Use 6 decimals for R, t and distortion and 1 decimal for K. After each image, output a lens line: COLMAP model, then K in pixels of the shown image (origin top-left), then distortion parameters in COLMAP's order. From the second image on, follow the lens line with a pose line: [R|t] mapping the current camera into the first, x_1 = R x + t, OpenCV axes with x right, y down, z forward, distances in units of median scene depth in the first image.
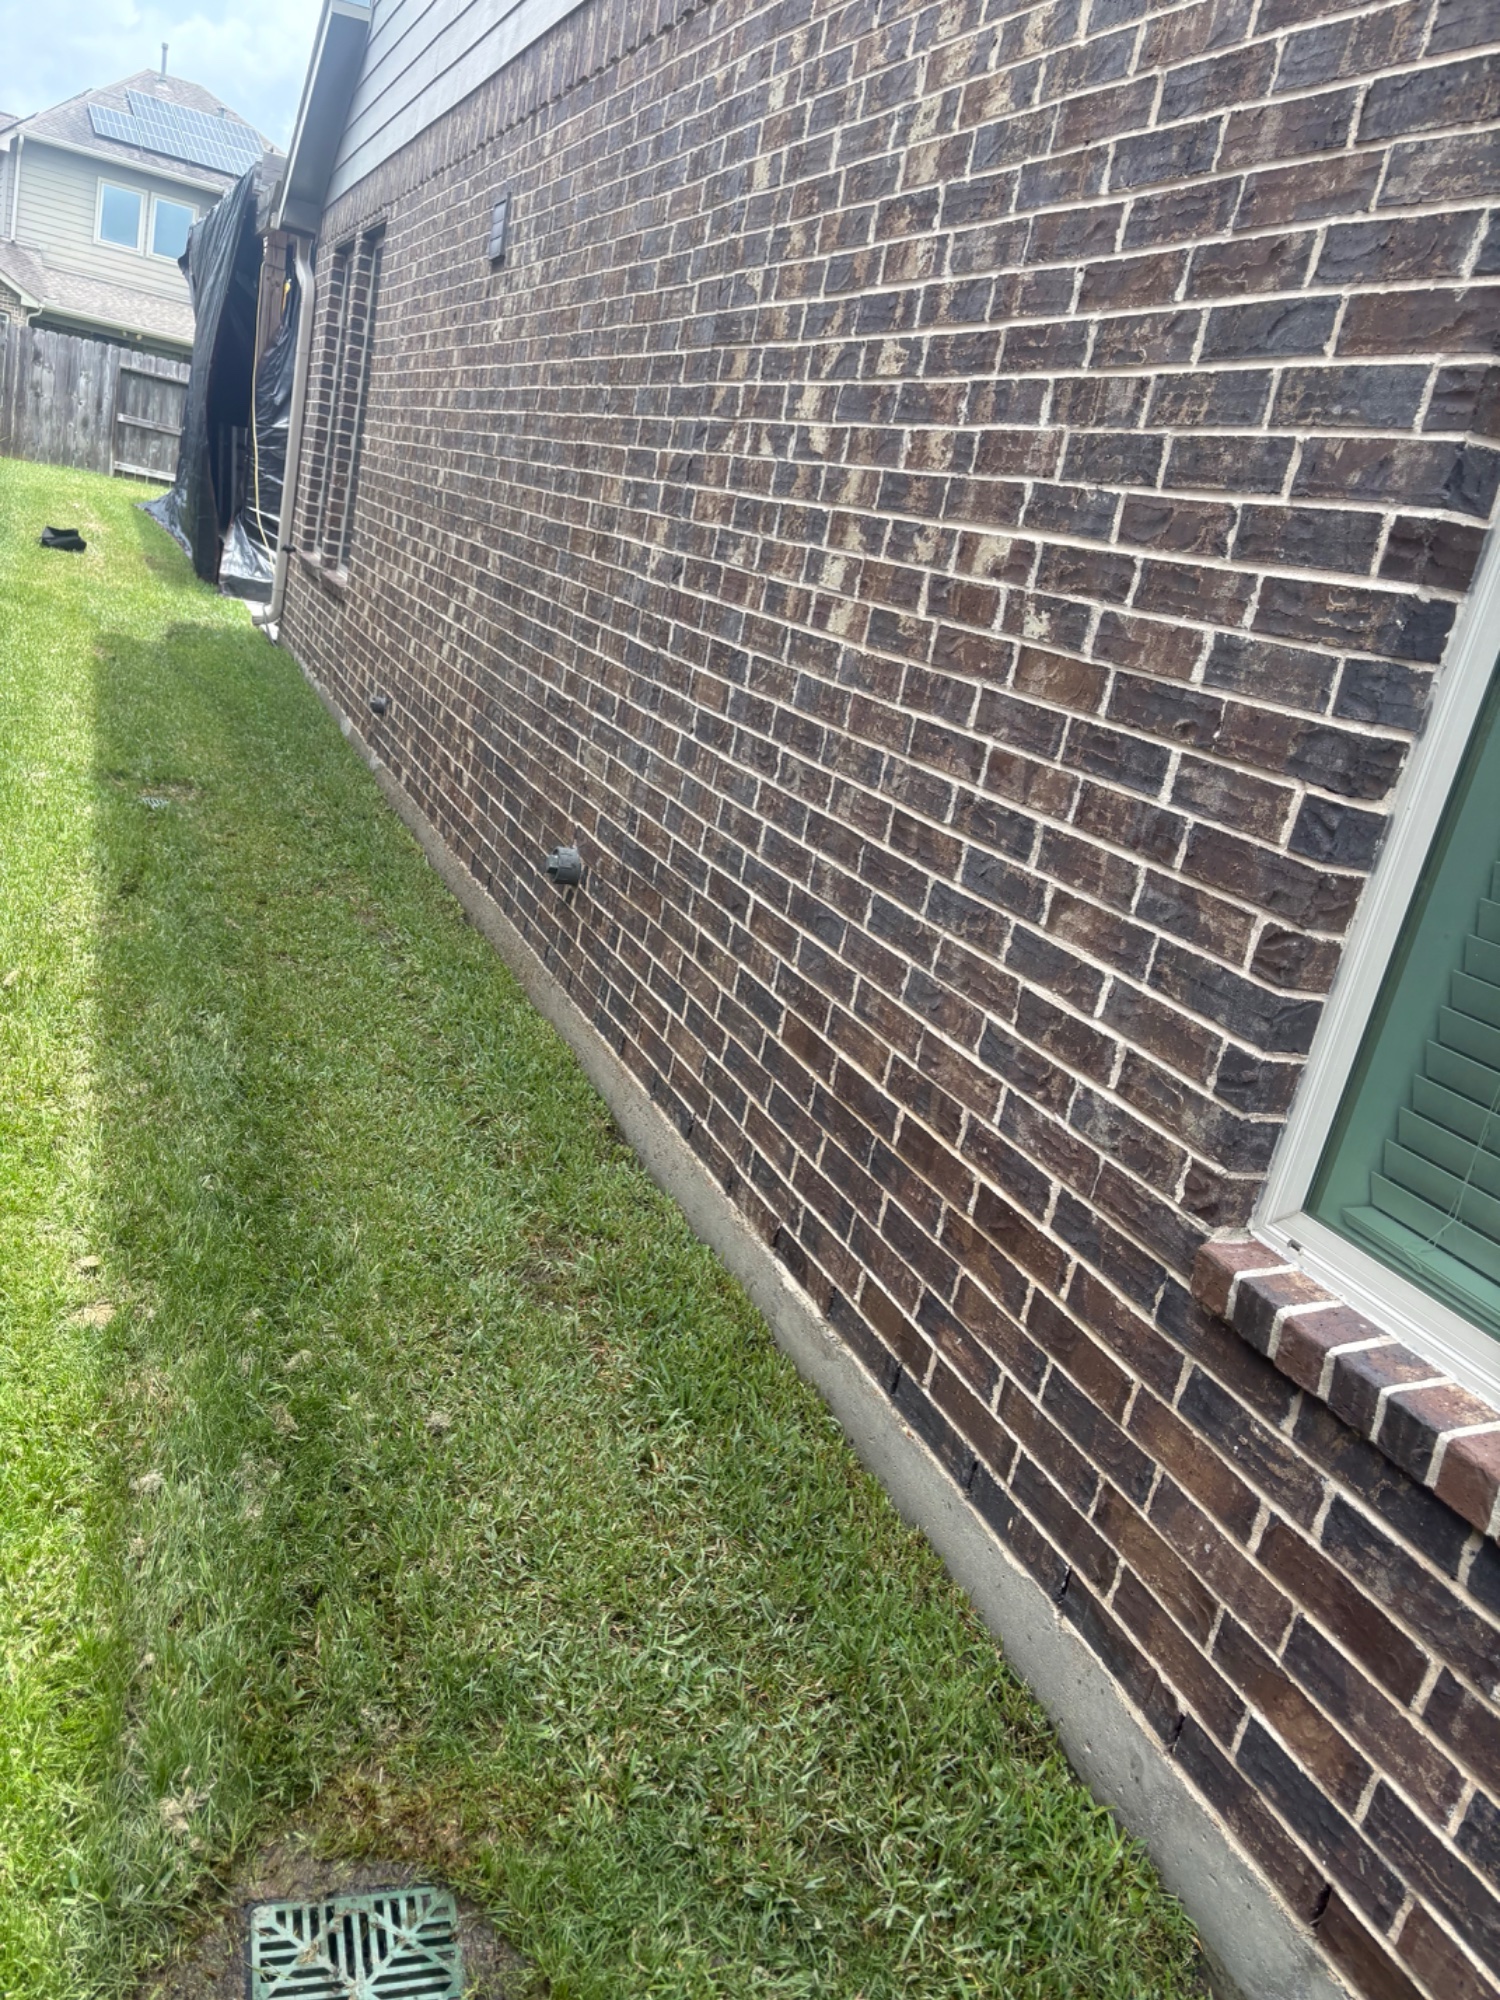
lens RADIAL K [[1408.1, 0, 750.0], [0, 1408.1, 1000.0], [0, 0, 1]] dist [0.064602, -0.092304]
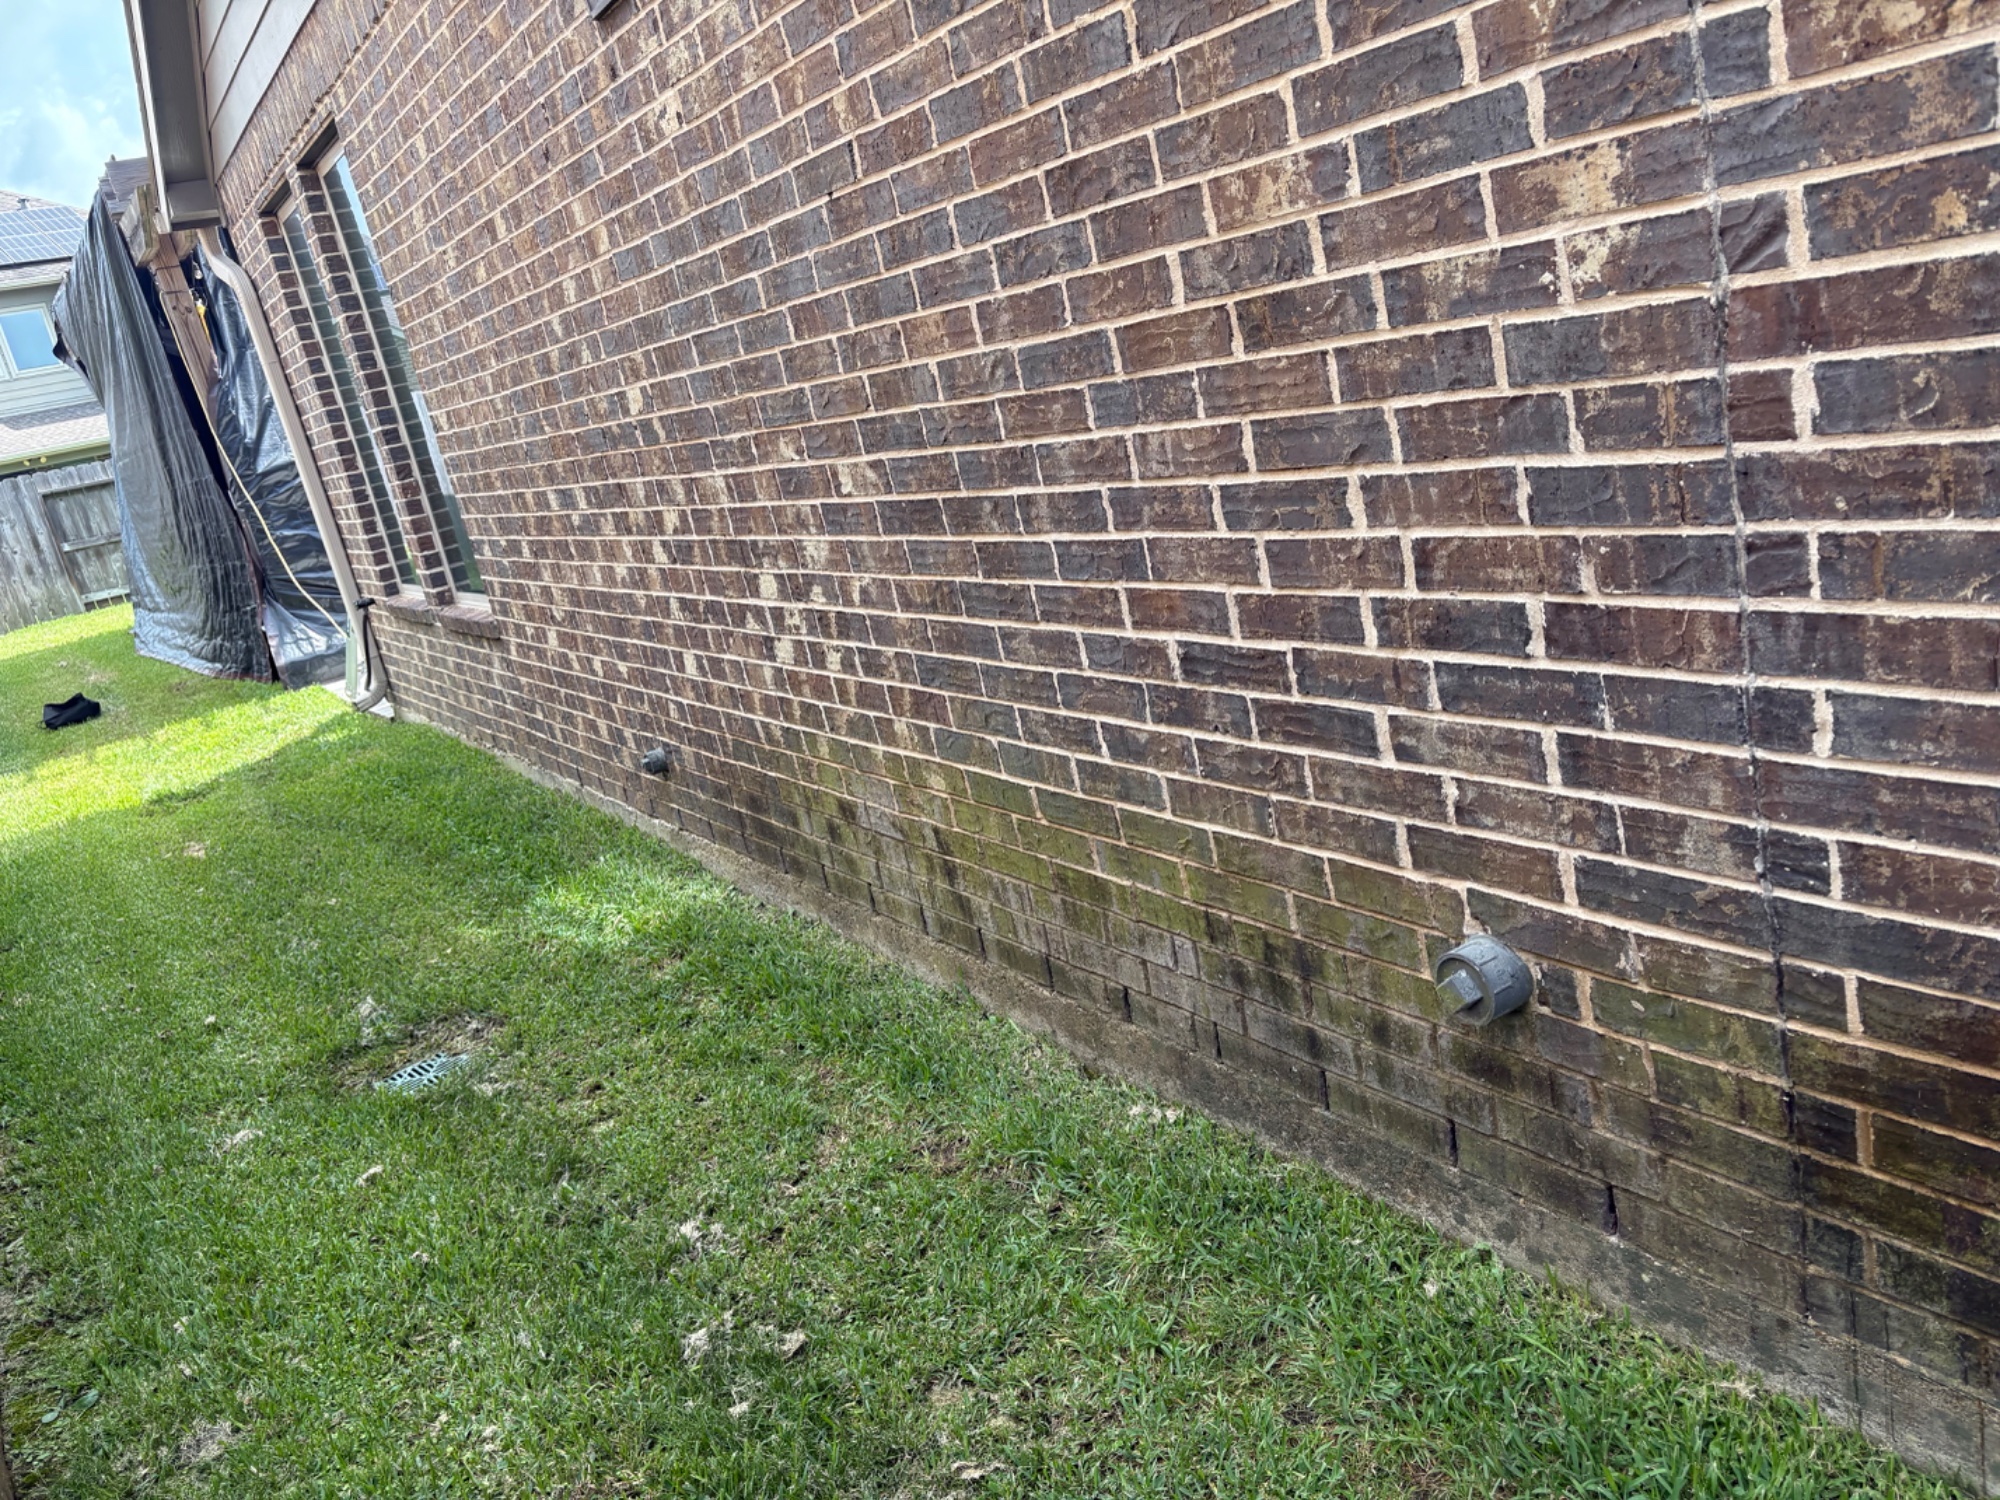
lens RADIAL K [[1408.1, 0, 1000.0], [0, 1408.1, 750.0], [0, 0, 1]] dist [0.064602, -0.092304]
pose [[0.896625, -0.436182, 0.076213, -0.122336], [0.437899, 0.899000, -0.006609, -0.101988], [-0.065633, 0.039299, 0.997070, 0.245285]]
